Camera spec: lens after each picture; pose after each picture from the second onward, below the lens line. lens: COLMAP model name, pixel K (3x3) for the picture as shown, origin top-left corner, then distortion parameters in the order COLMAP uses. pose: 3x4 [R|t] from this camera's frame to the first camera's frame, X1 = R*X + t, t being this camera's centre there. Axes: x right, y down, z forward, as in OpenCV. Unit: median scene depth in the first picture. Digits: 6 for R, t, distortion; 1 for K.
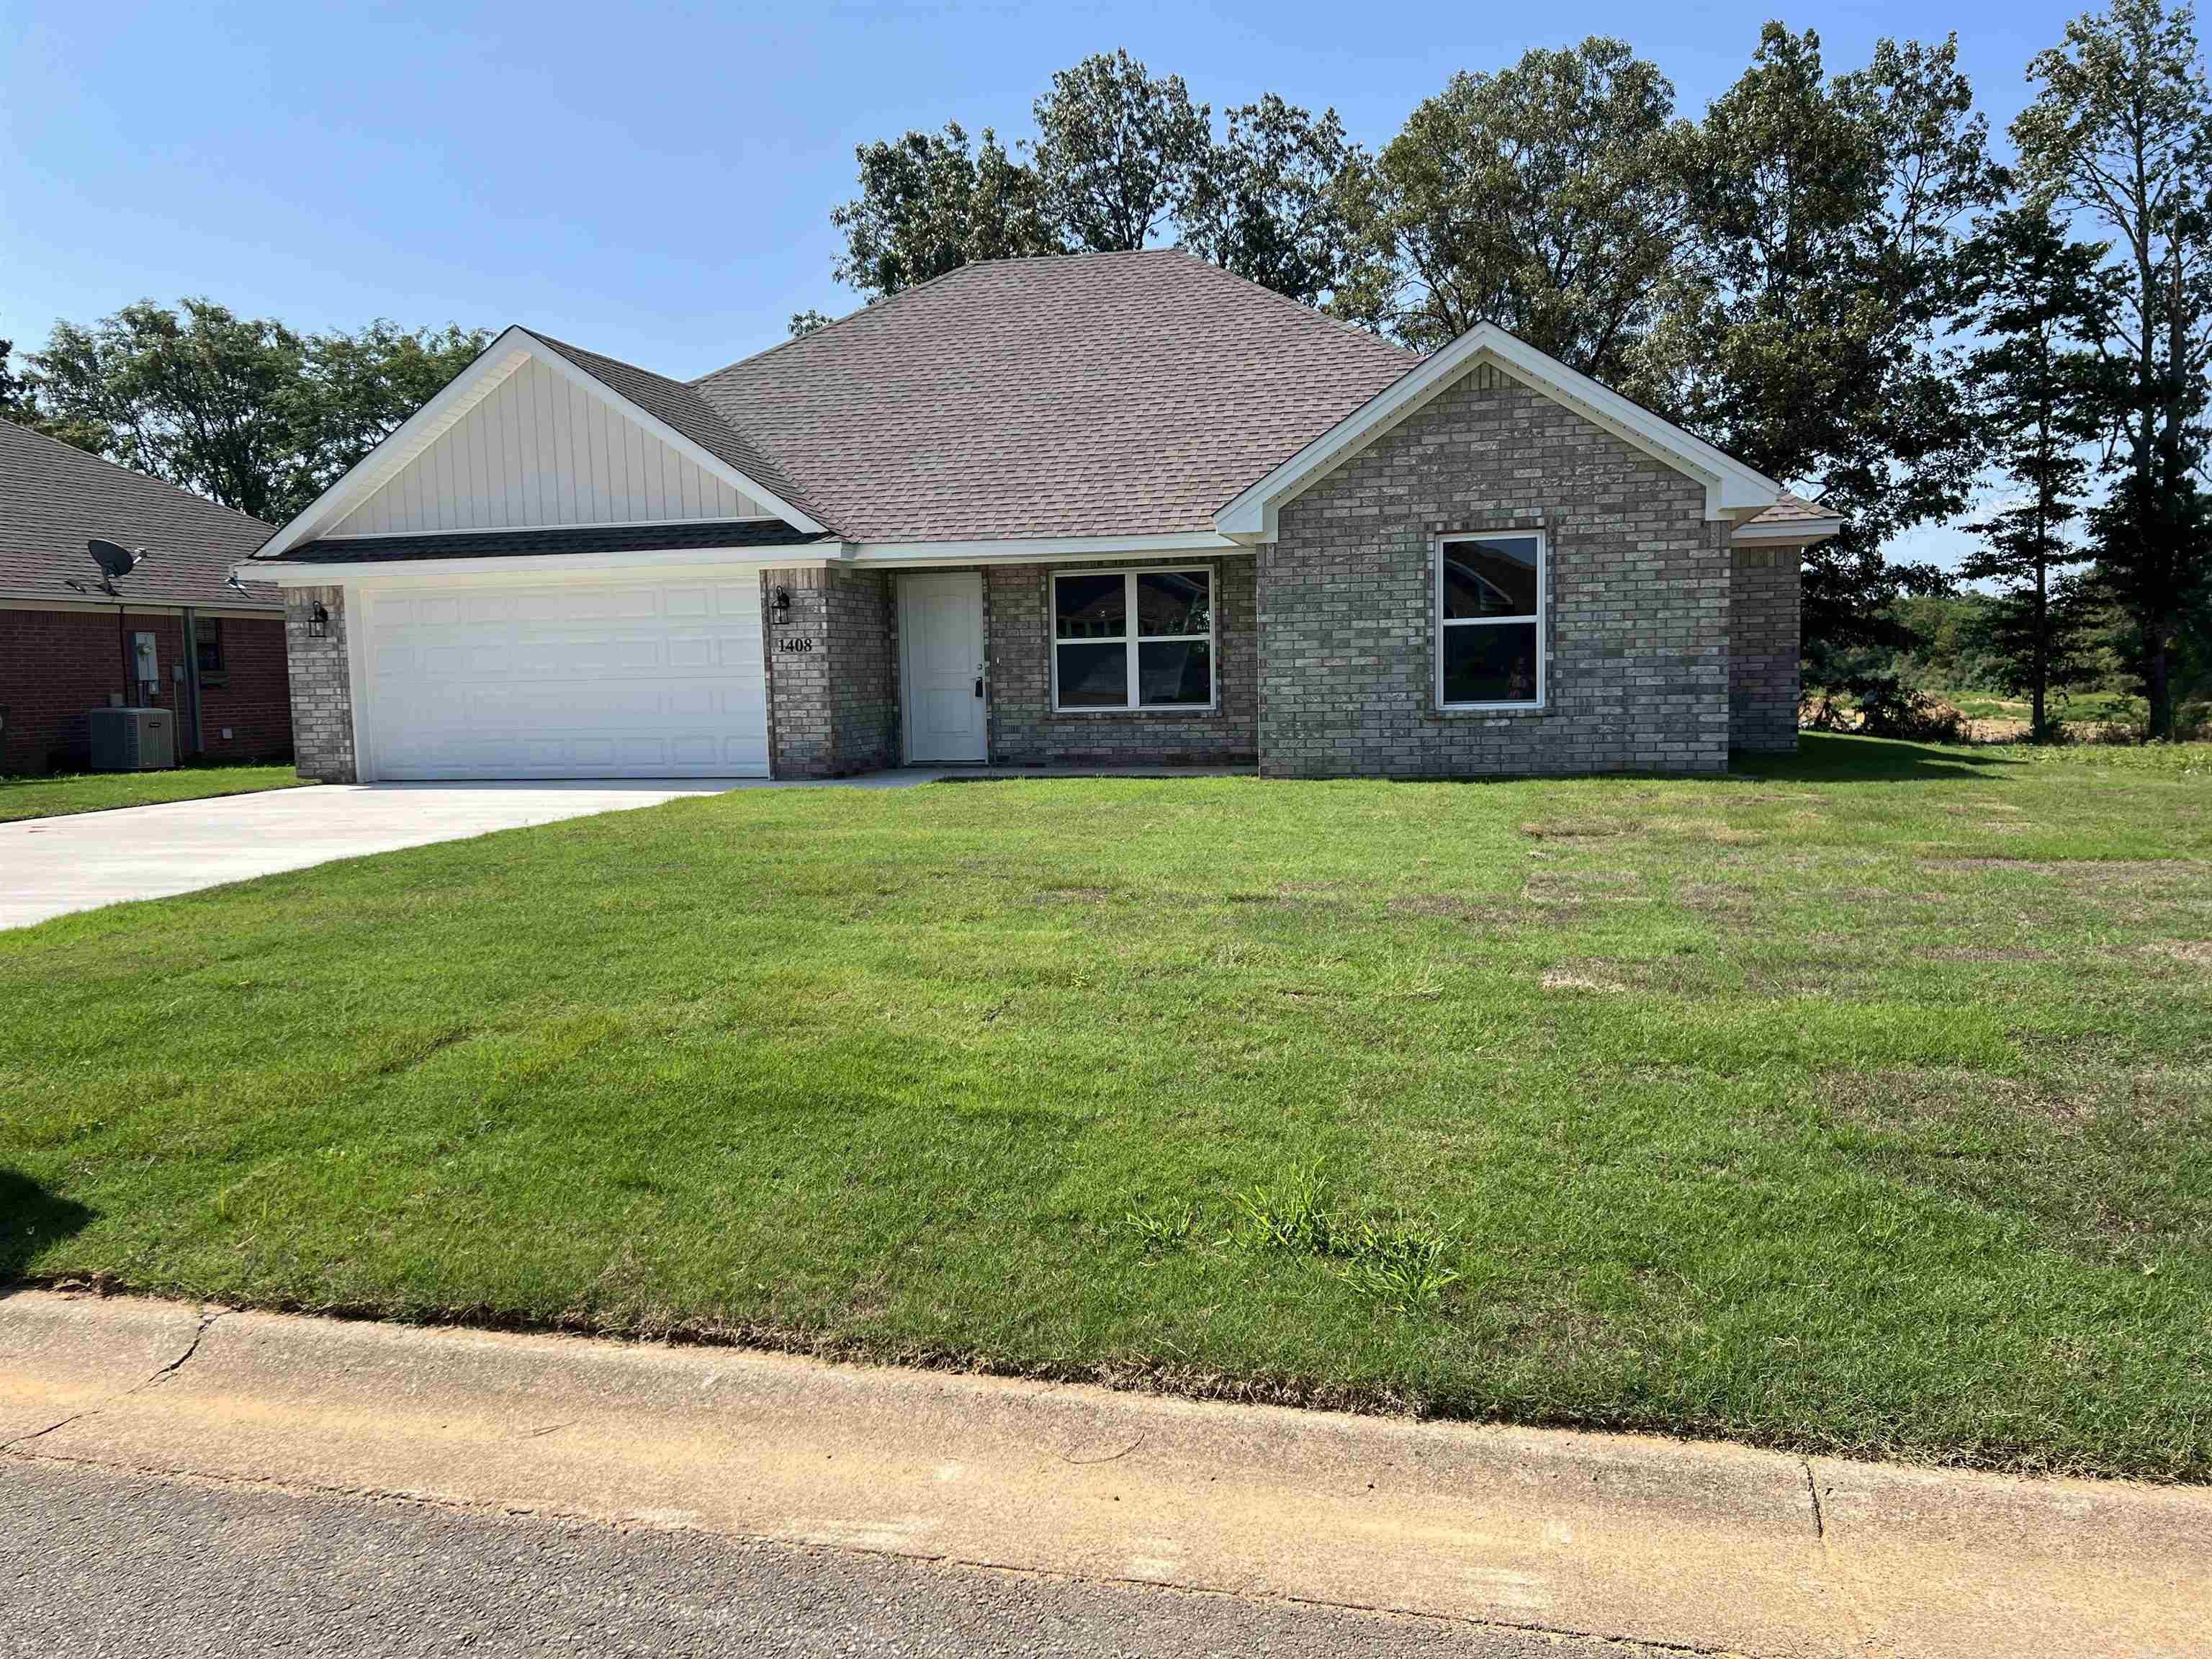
lens RADIAL K [[1648.5, 0, 1067.3], [0, 1648.5, 862.0], [0, 0, 1]] dist [0.139399, -0.267422]
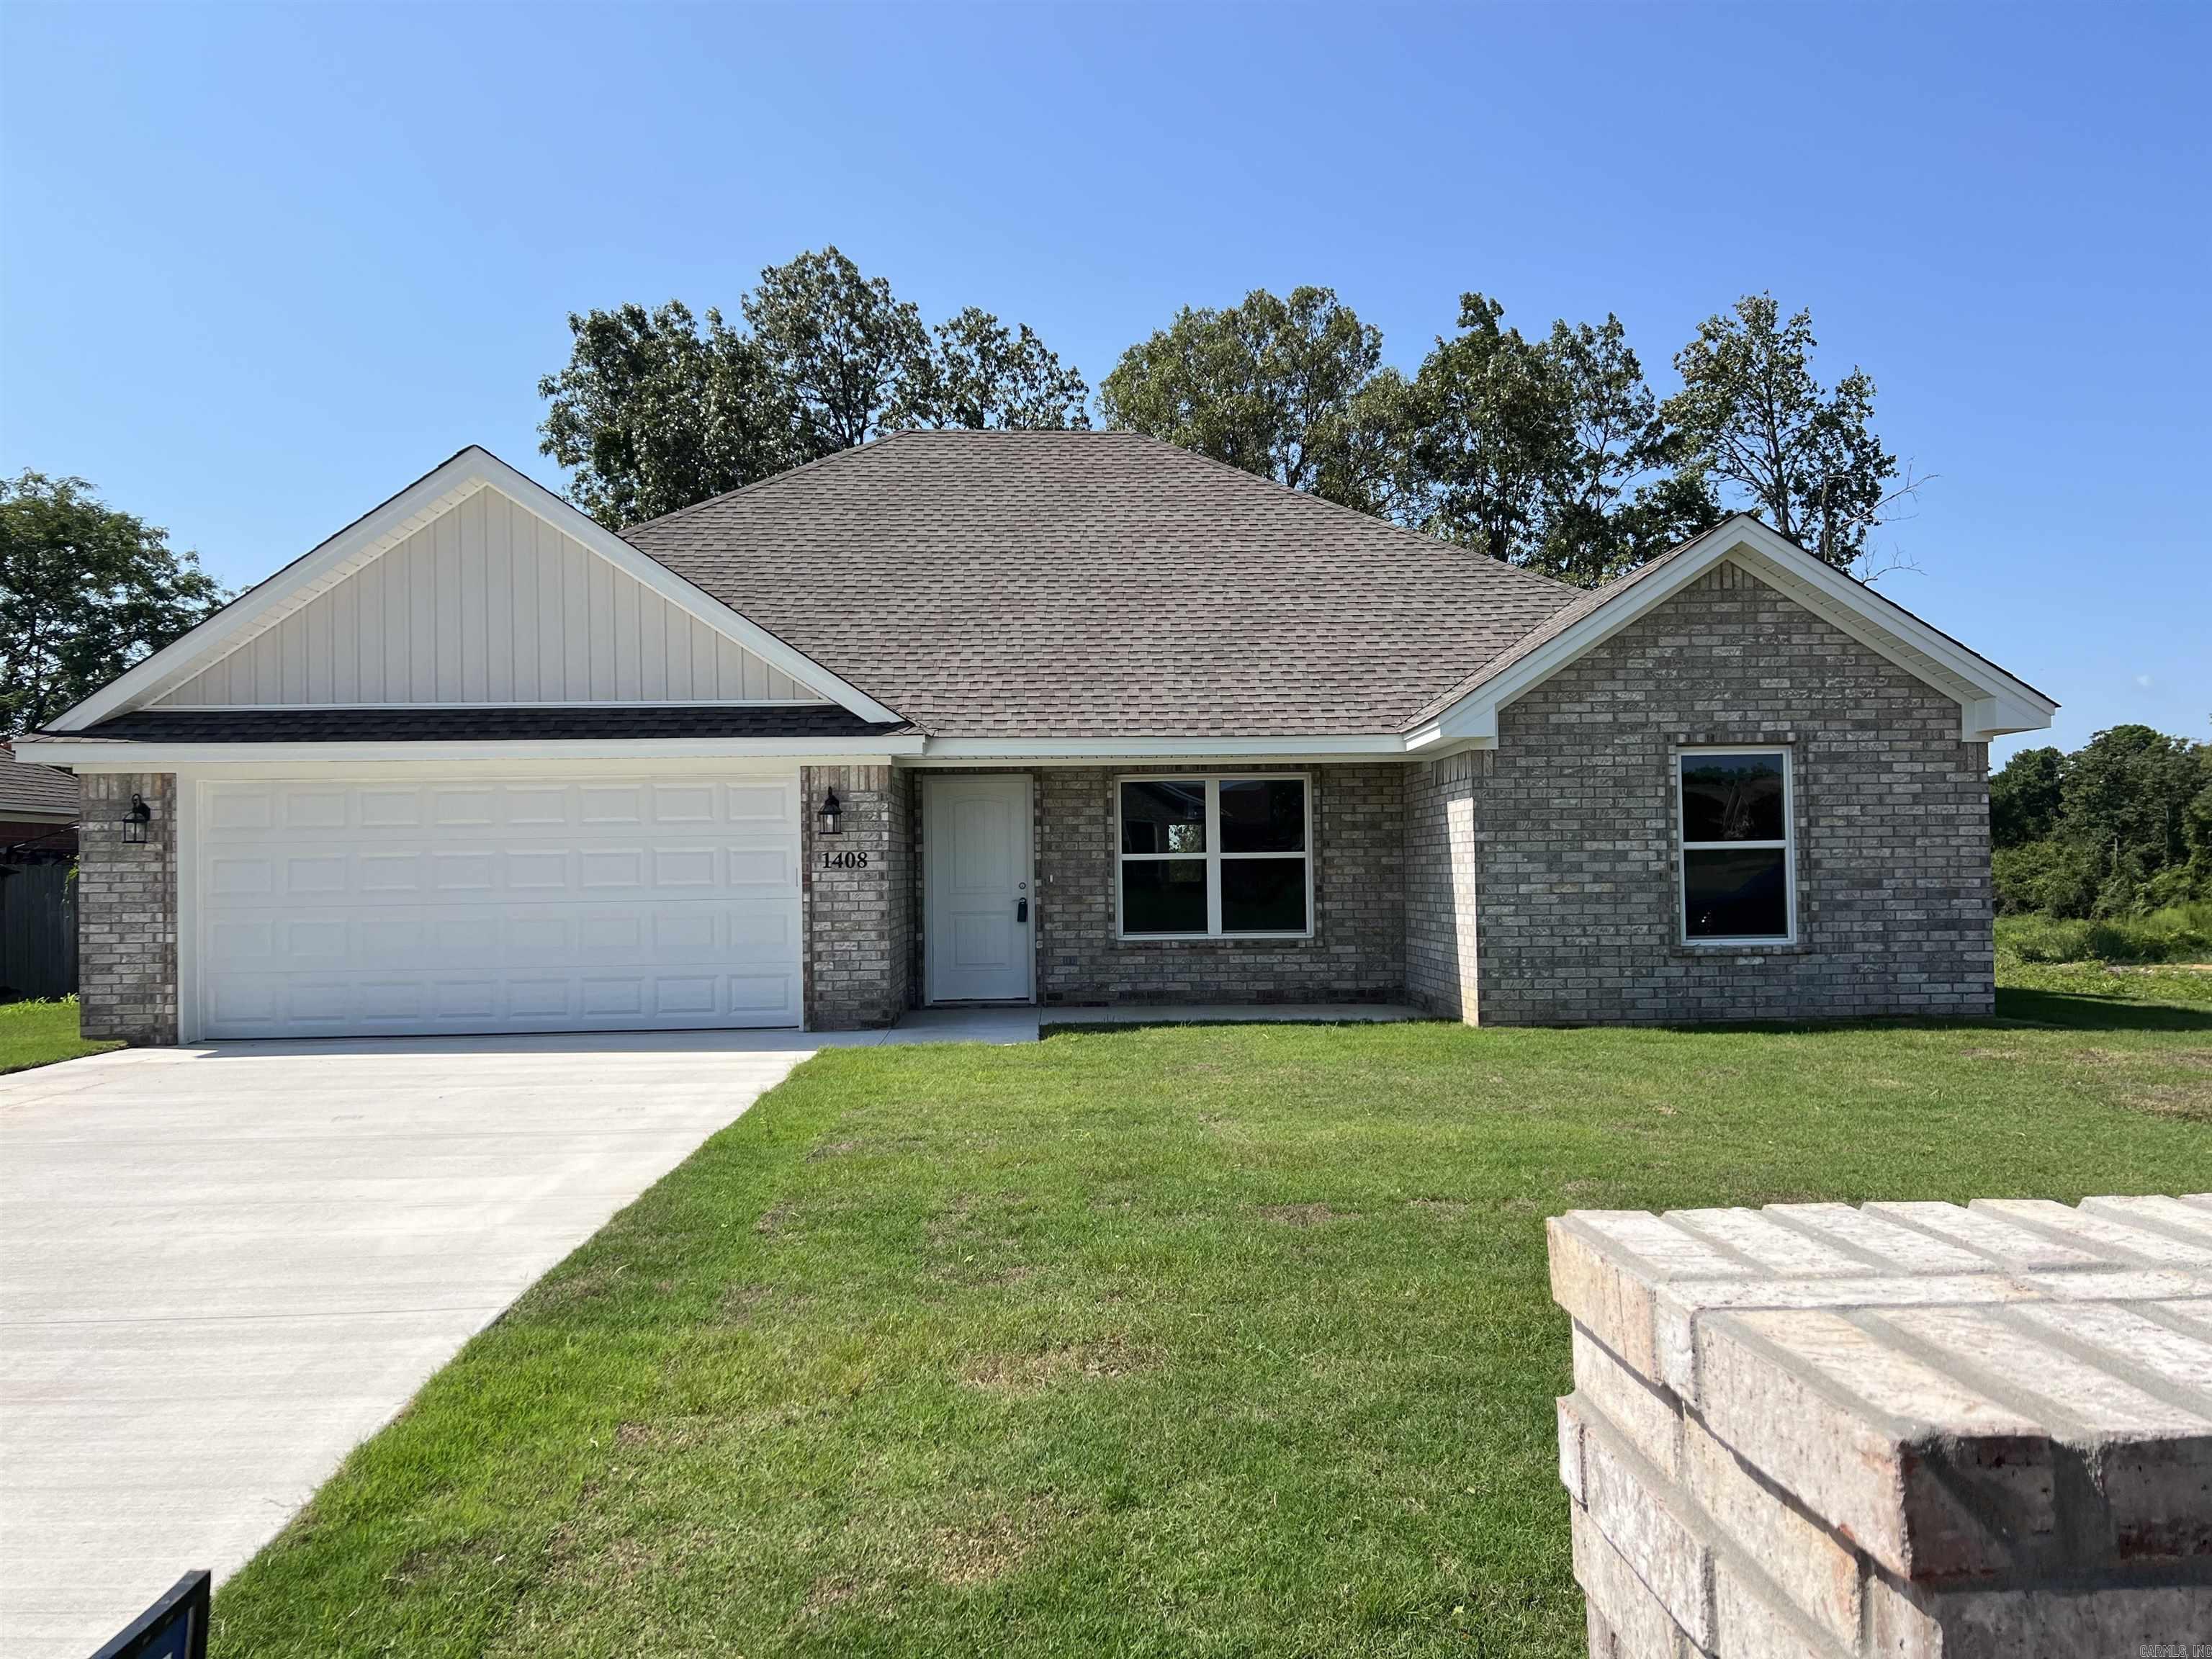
lens RADIAL K [[1648.5, 0, 1067.3], [0, 1648.5, 862.0], [0, 0, 1]] dist [0.139399, -0.267422]
pose [[0.962244, 0.010439, 0.271989, -0.316162], [0.023070, 0.992541, -0.119712, -0.037199], [-0.271210, 0.121467, 0.954825, 0.246067]]
